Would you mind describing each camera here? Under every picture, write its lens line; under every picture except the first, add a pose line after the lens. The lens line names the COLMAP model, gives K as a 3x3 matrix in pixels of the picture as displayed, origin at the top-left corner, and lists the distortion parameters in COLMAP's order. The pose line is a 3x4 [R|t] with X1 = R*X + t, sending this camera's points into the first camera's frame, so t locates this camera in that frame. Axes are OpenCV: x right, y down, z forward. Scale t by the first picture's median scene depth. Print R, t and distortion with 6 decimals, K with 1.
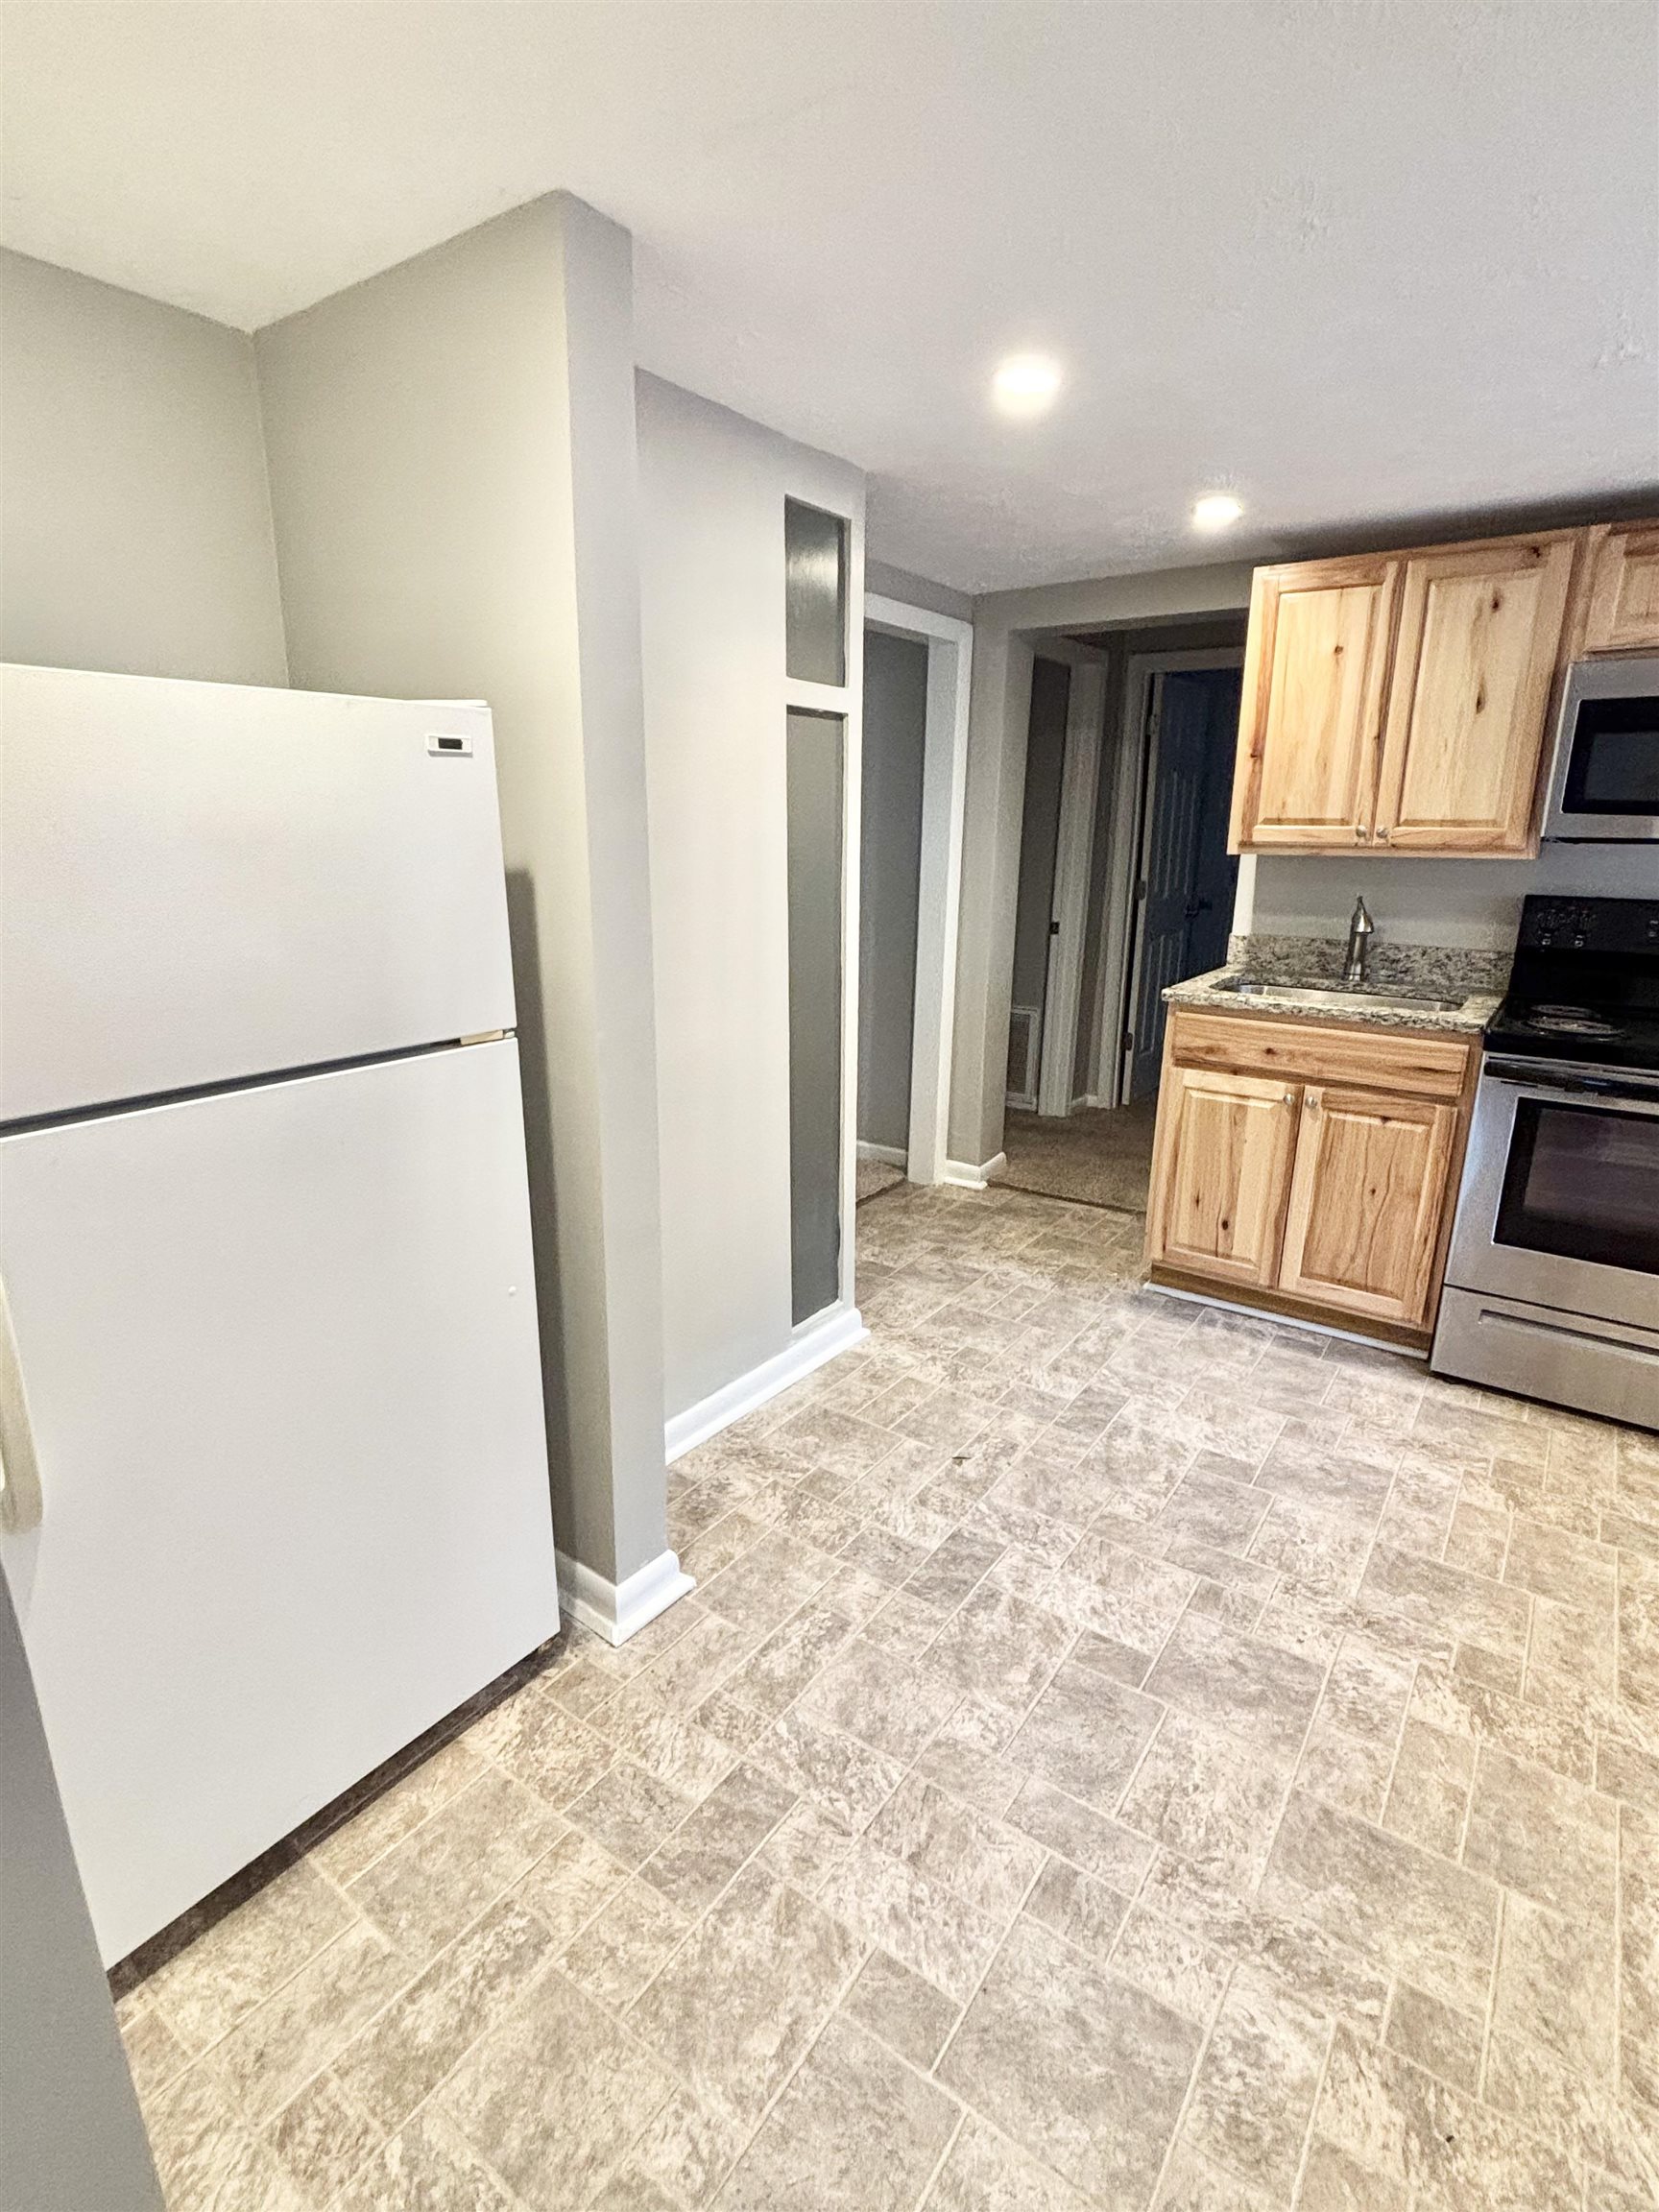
lens RADIAL K [[1069.6, 0, 823.7], [0, 1069.6, 1104.1], [0, 0, 1]] dist [-0.005731, 0.000237]
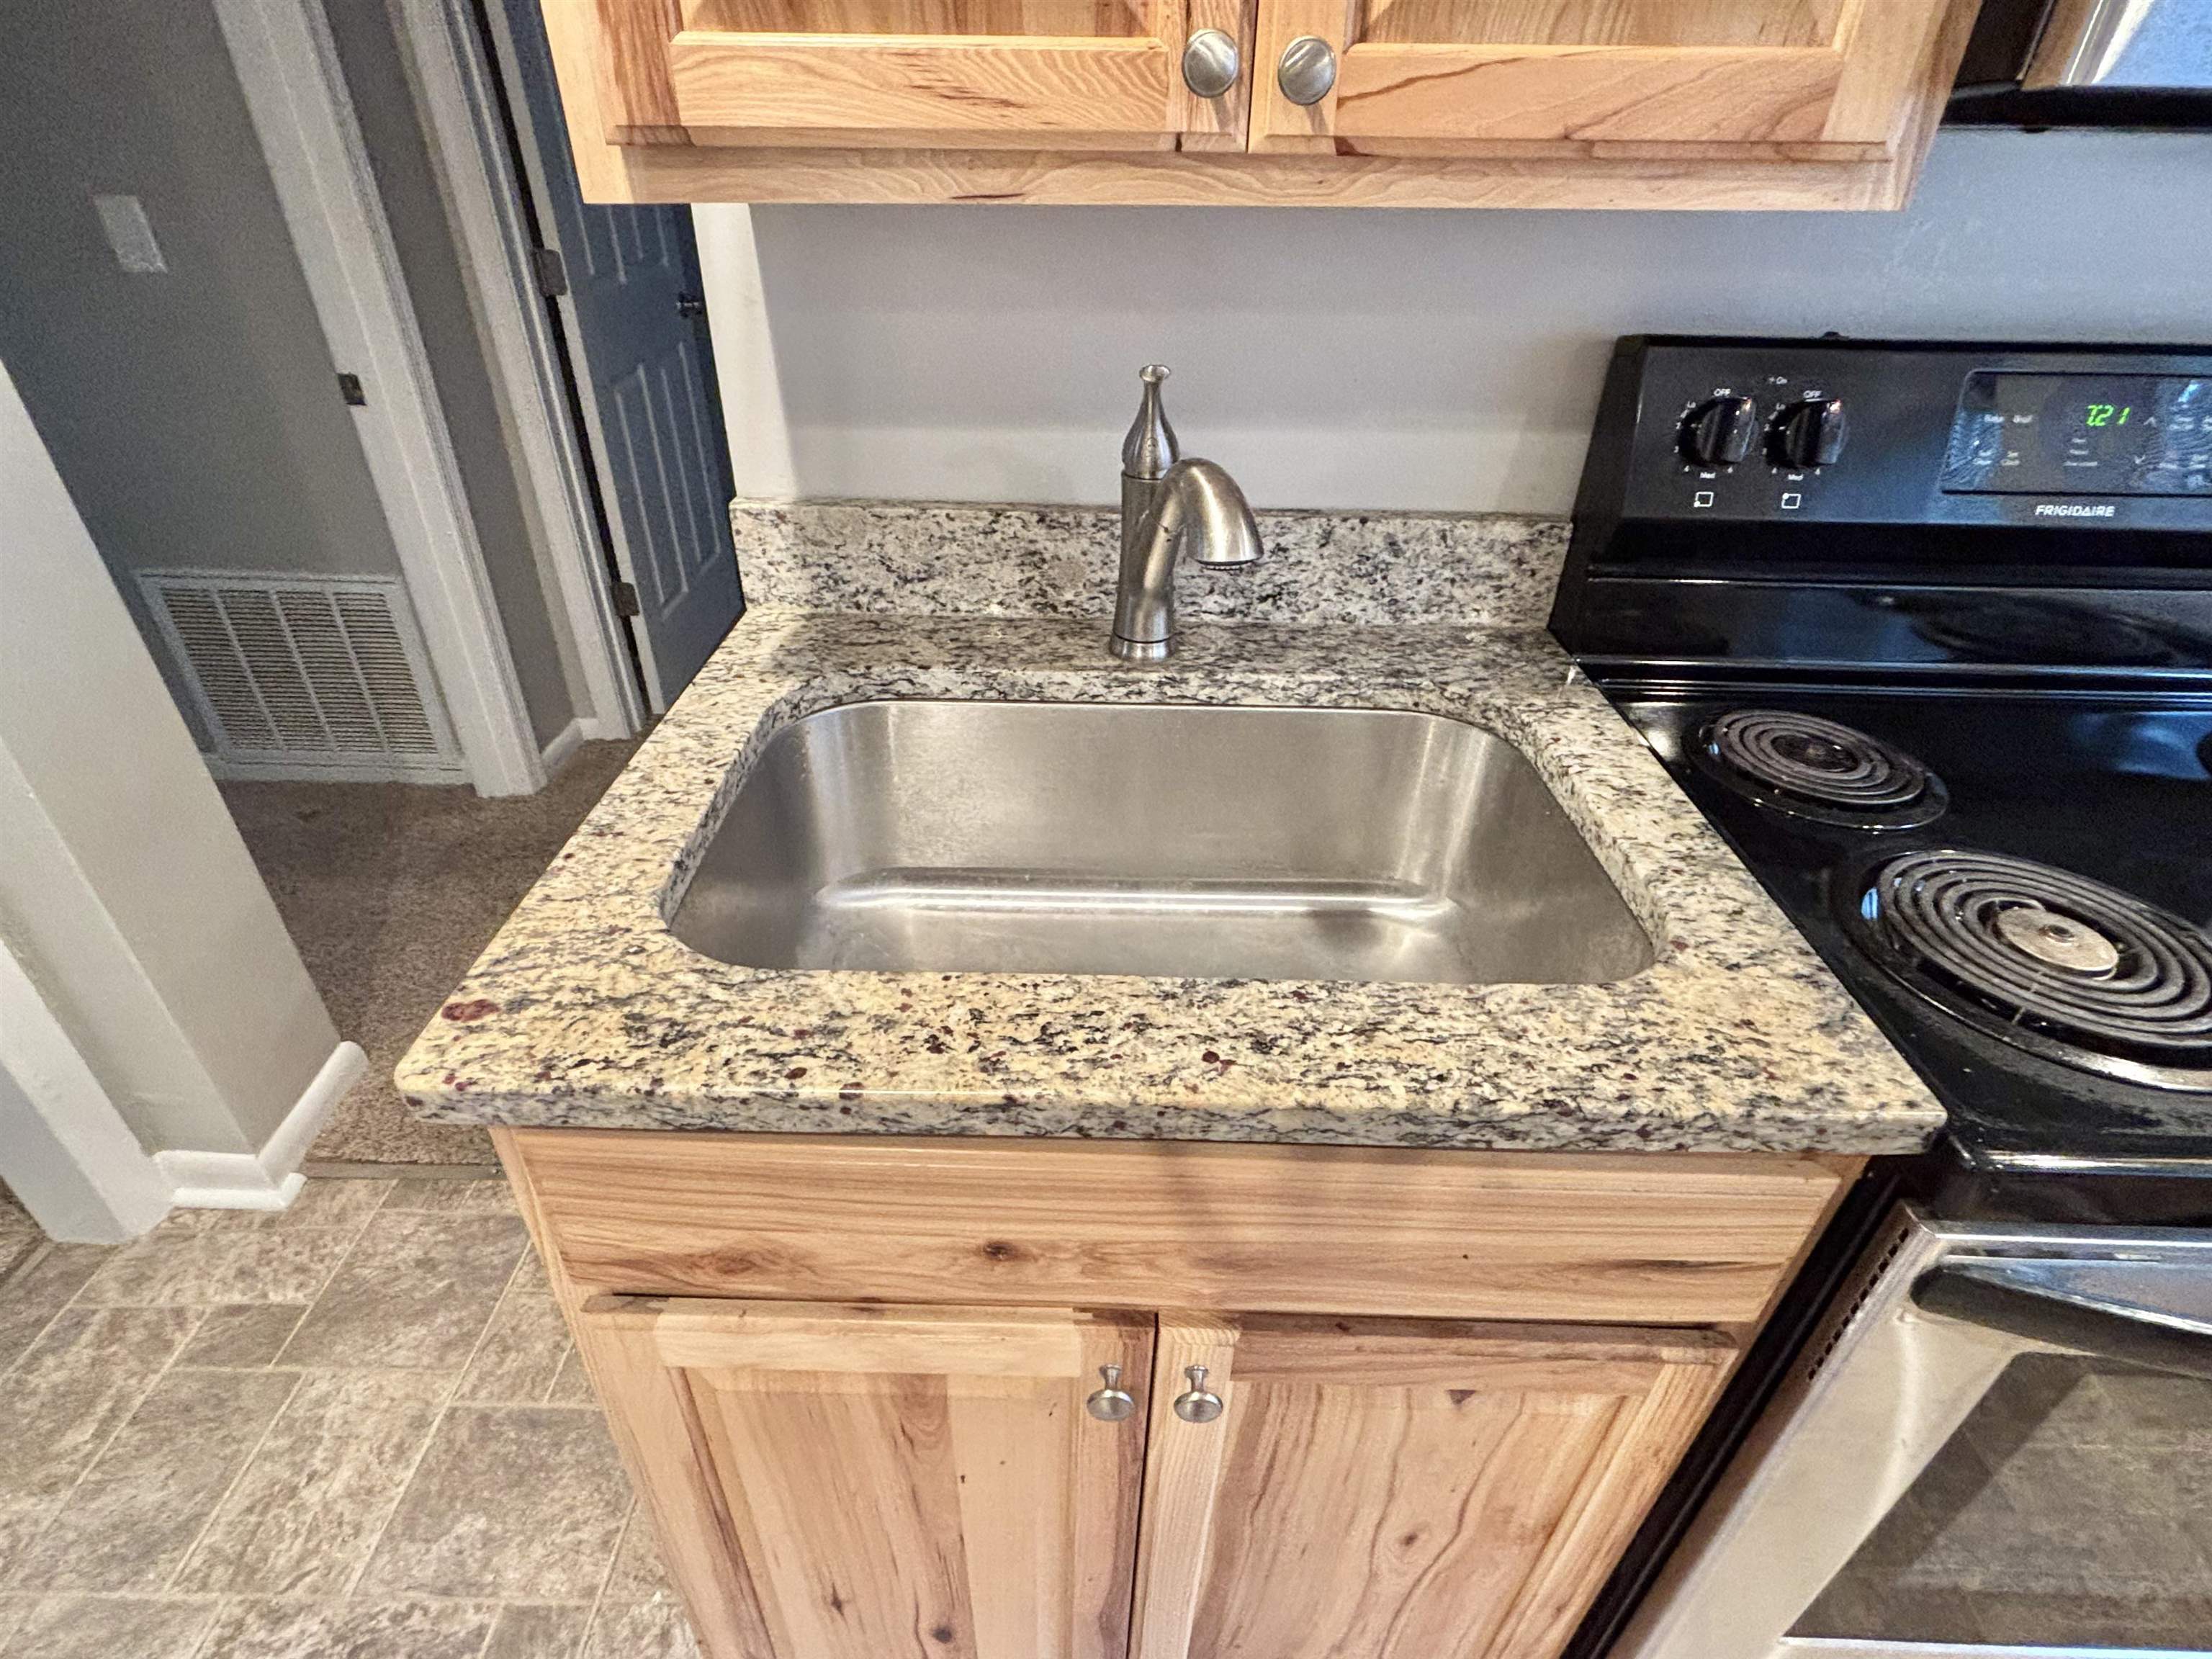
lens RADIAL K [[1069.6, 0, 1083.5], [0, 1069.6, 829.6], [0, 0, 1]] dist [-0.005731, 0.000237]
pose [[0.825471, -0.307587, 0.473274, 0.373772], [0.141577, 0.924501, 0.353911, -0.211206], [-0.546400, -0.225138, 0.806697, 0.877782]]
